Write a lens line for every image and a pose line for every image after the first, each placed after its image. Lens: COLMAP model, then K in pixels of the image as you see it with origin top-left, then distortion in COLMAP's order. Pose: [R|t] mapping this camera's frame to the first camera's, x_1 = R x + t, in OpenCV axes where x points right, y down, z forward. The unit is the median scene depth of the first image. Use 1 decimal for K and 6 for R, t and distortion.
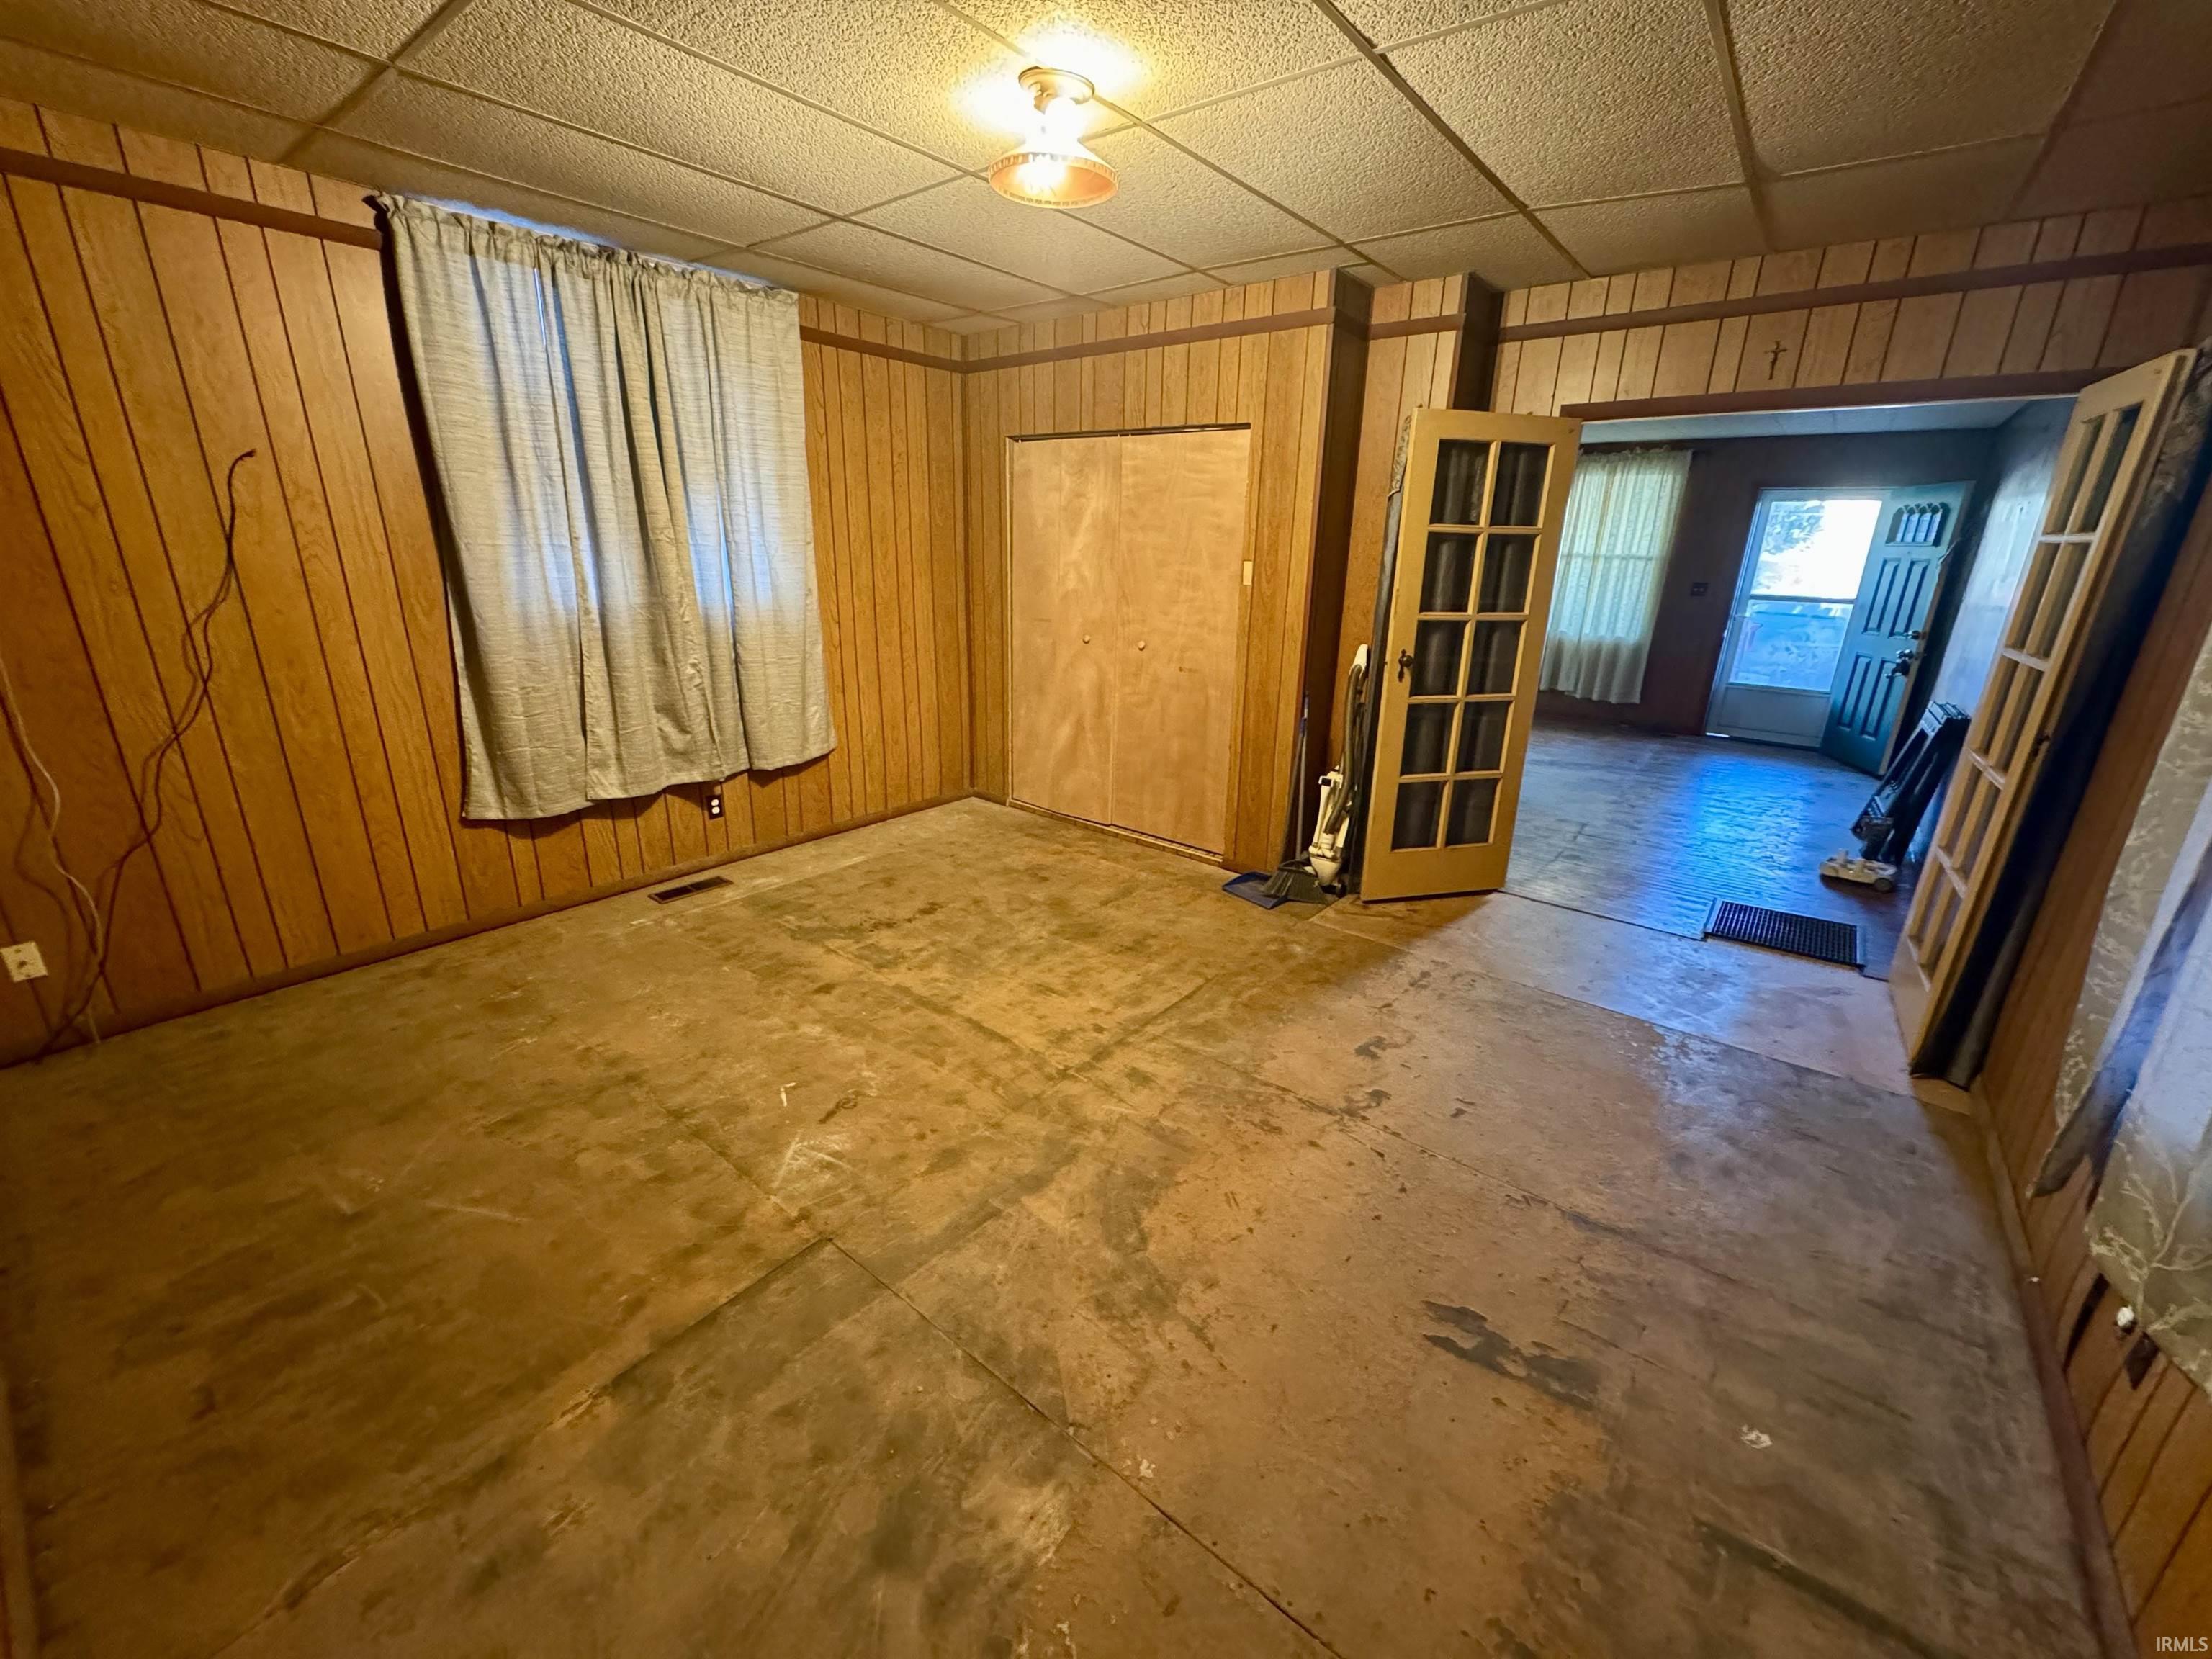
lens RADIAL K [[879.9, 0, 1106.5], [0, 879.9, 827.5], [0, 0, 1]] dist [-0.001294, 0.000646]
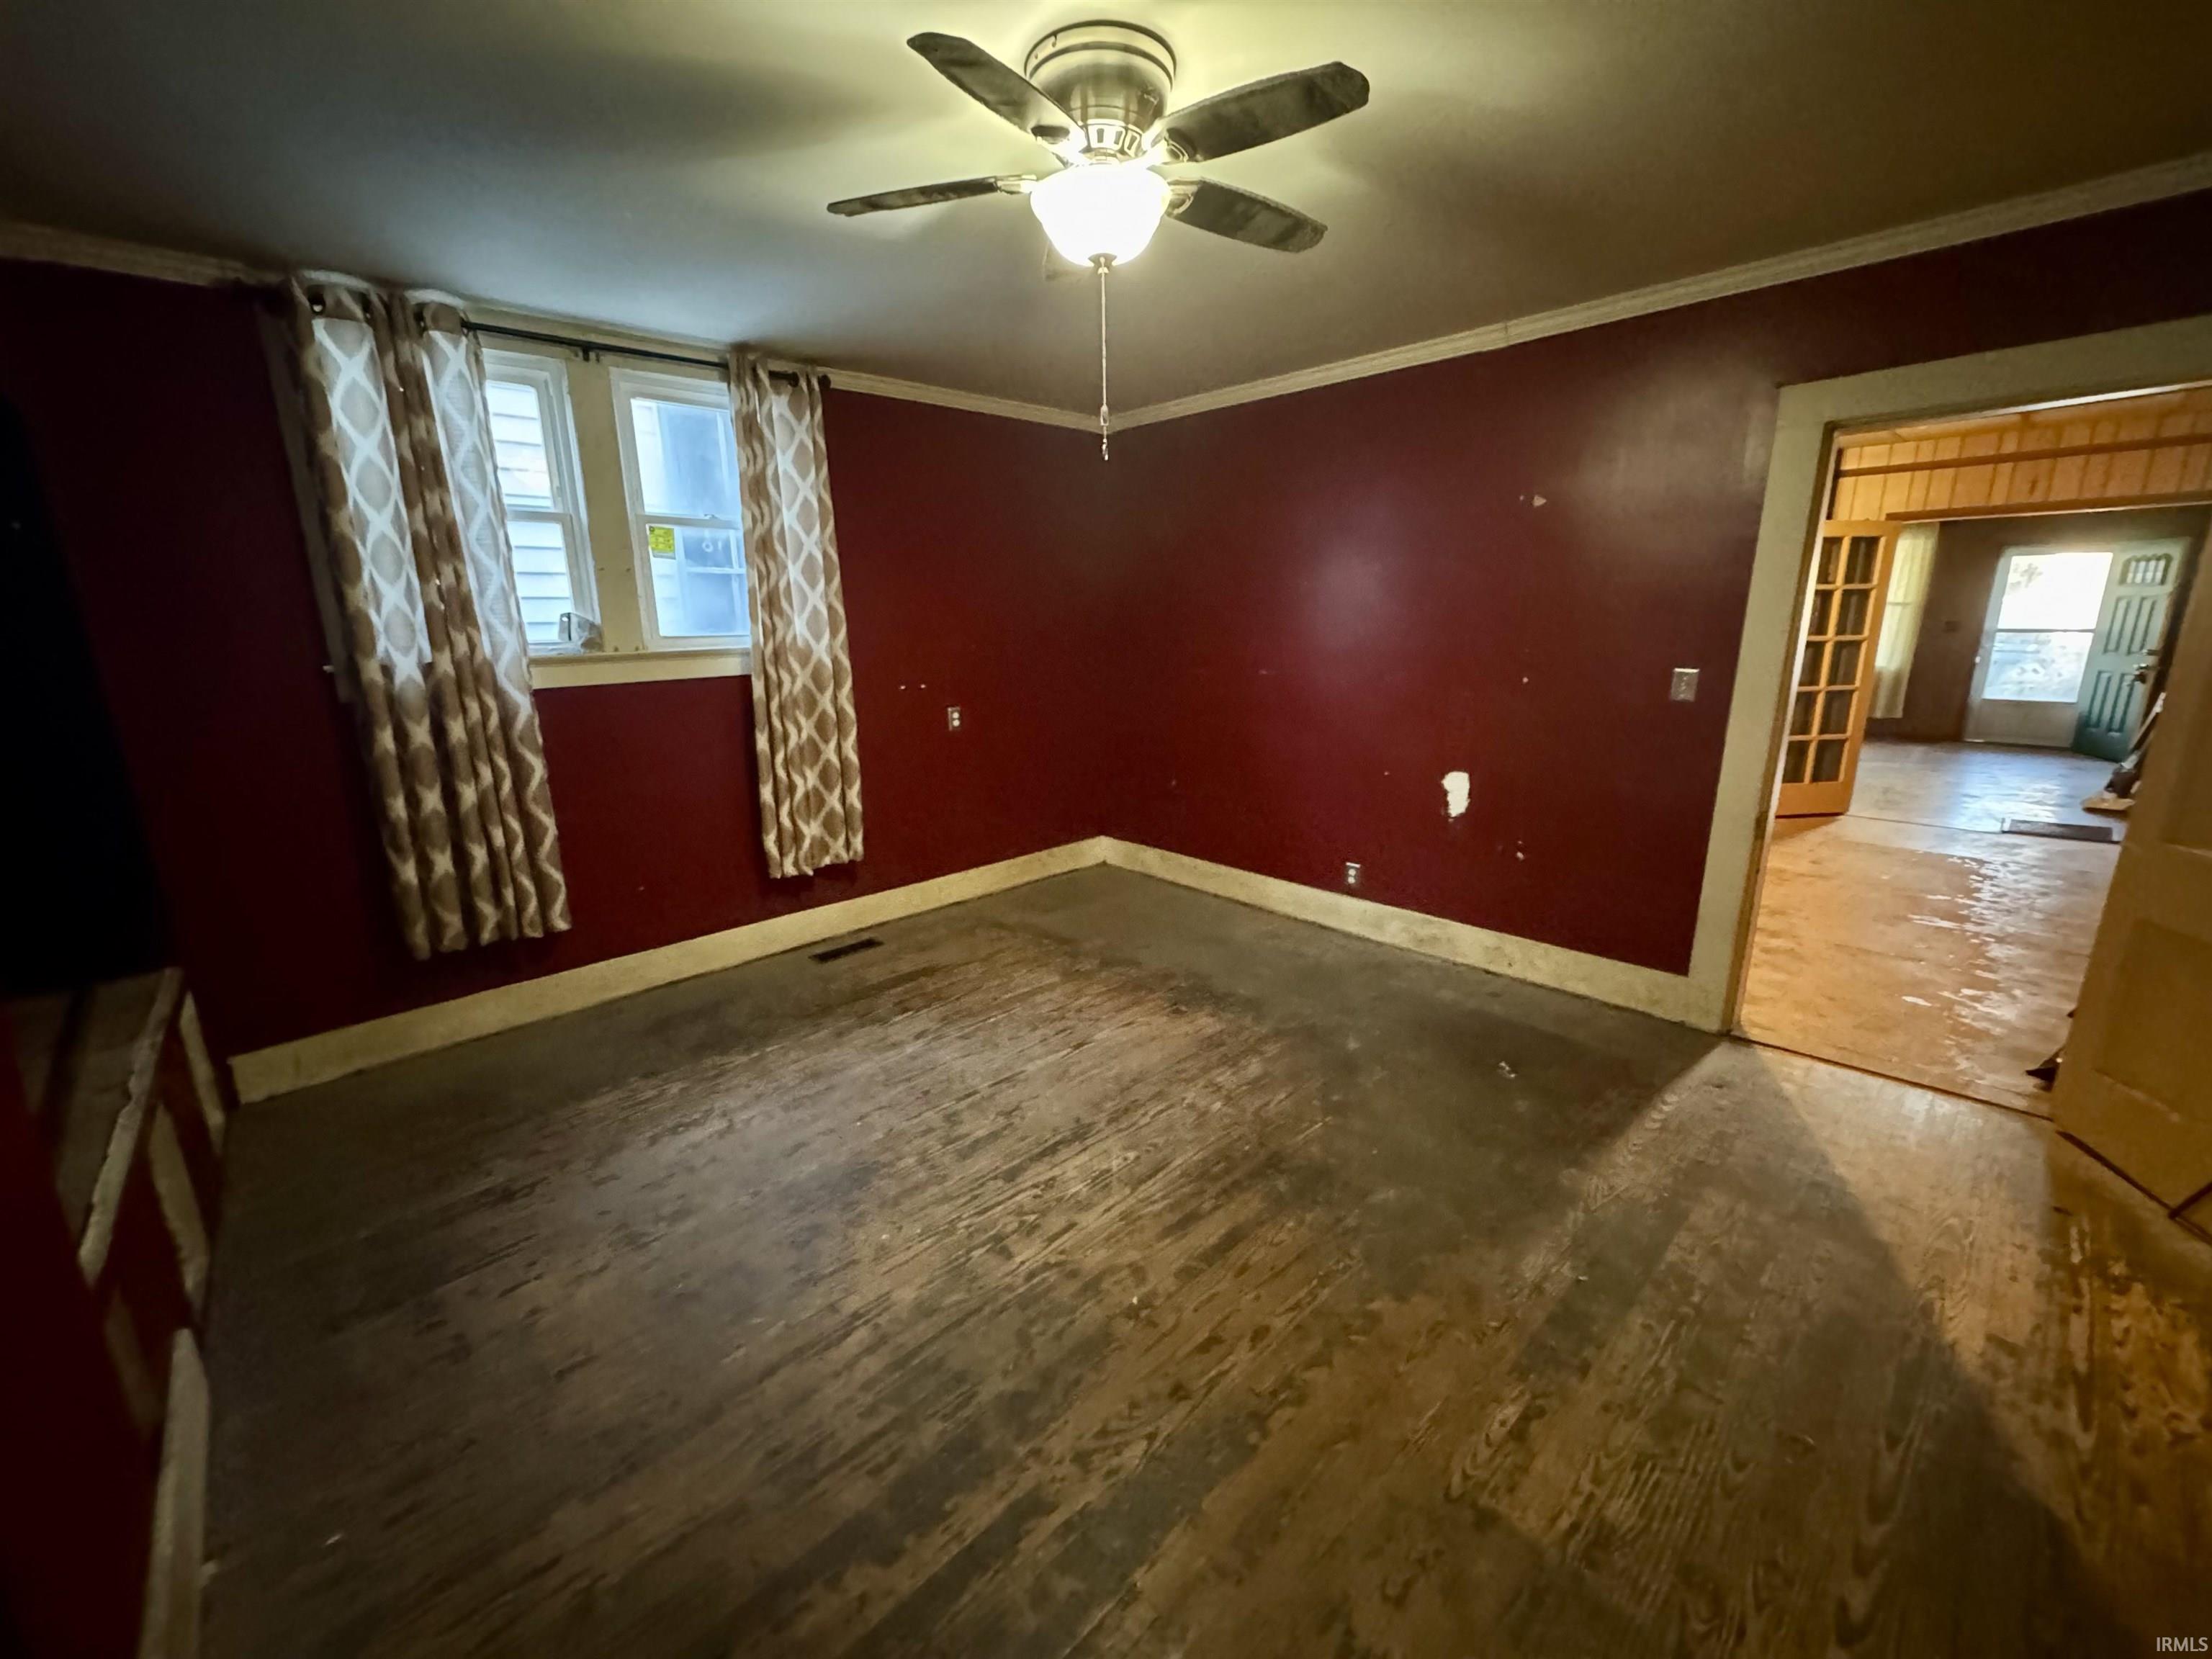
lens RADIAL K [[879.9, 0, 1104.8], [0, 879.9, 832.0], [0, 0, 1]] dist [-0.001294, 0.000646]
pose [[0.989450, -0.002430, -0.144857, -0.018502], [-0.008560, 0.997132, -0.075200, 0.006868], [0.144624, 0.075646, 0.986591, -0.021352]]
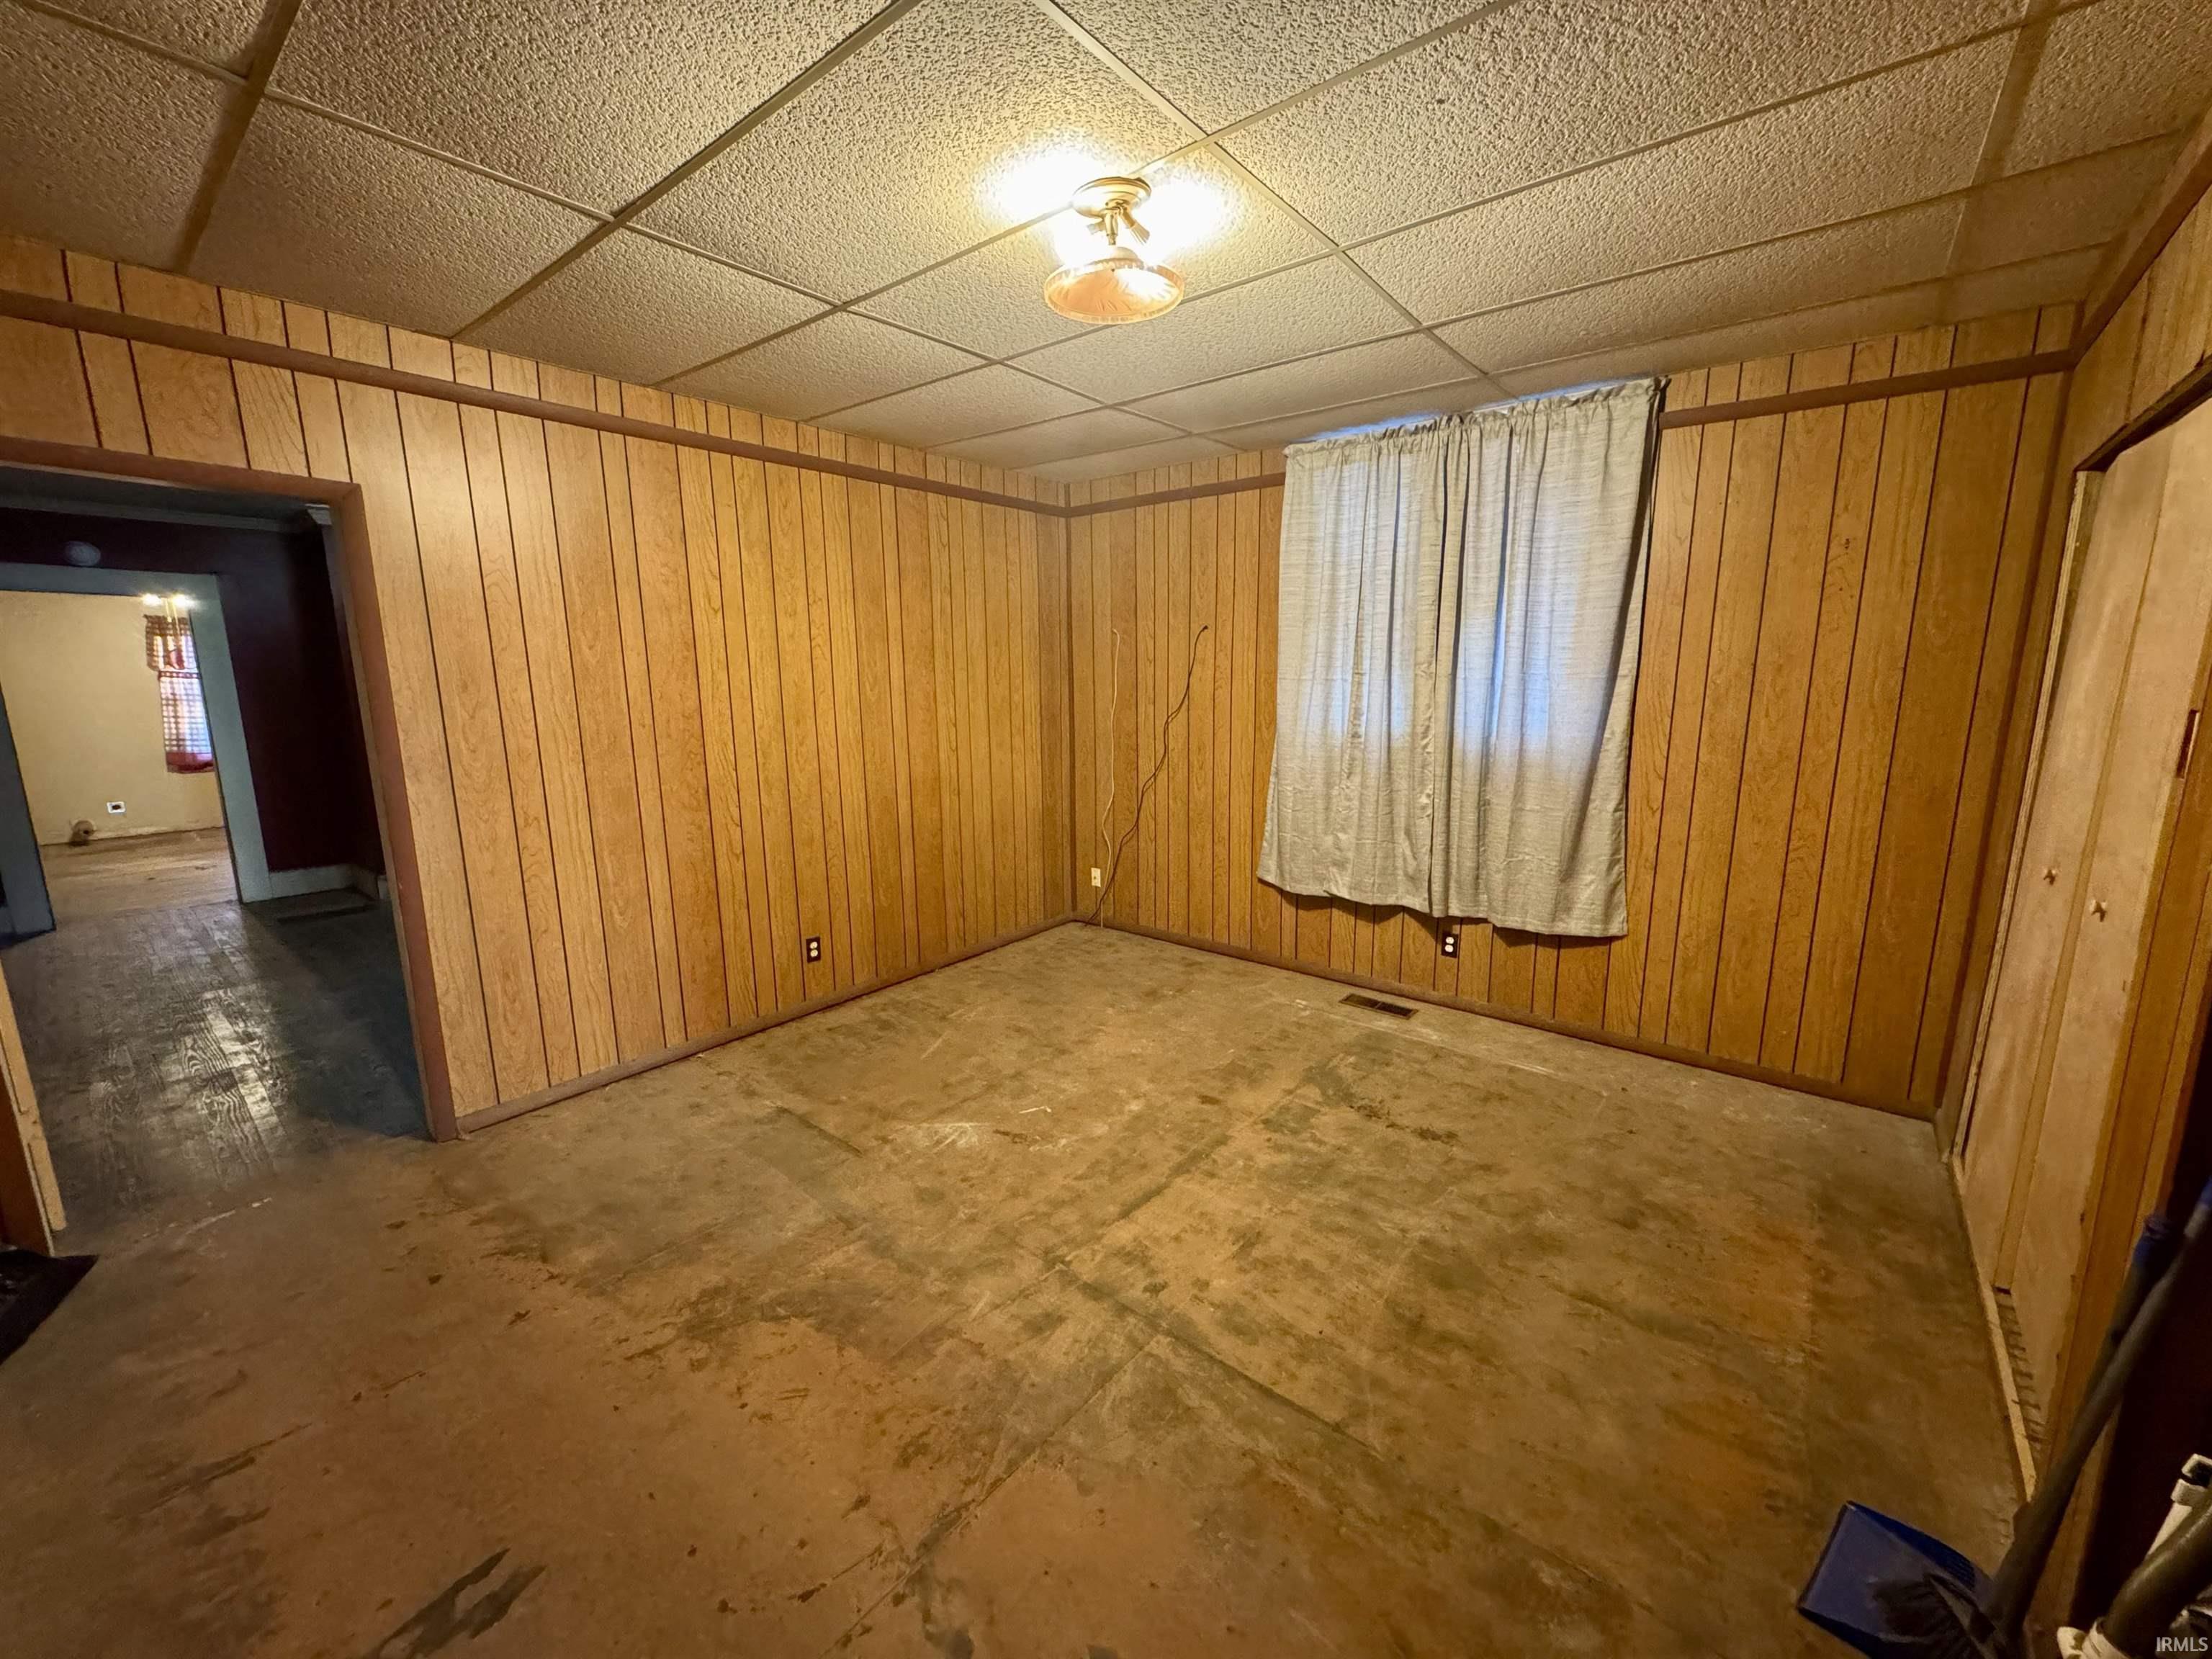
lens RADIAL K [[879.9, 0, 1114.3], [0, 879.9, 829.1], [0, 0, 1]] dist [-0.001294, 0.000646]
pose [[-0.012778, 0.160122, -0.987015, 0.801839], [-0.309765, 0.937901, 0.156164, -0.296365], [0.950727, 0.307738, 0.037615, 0.966785]]
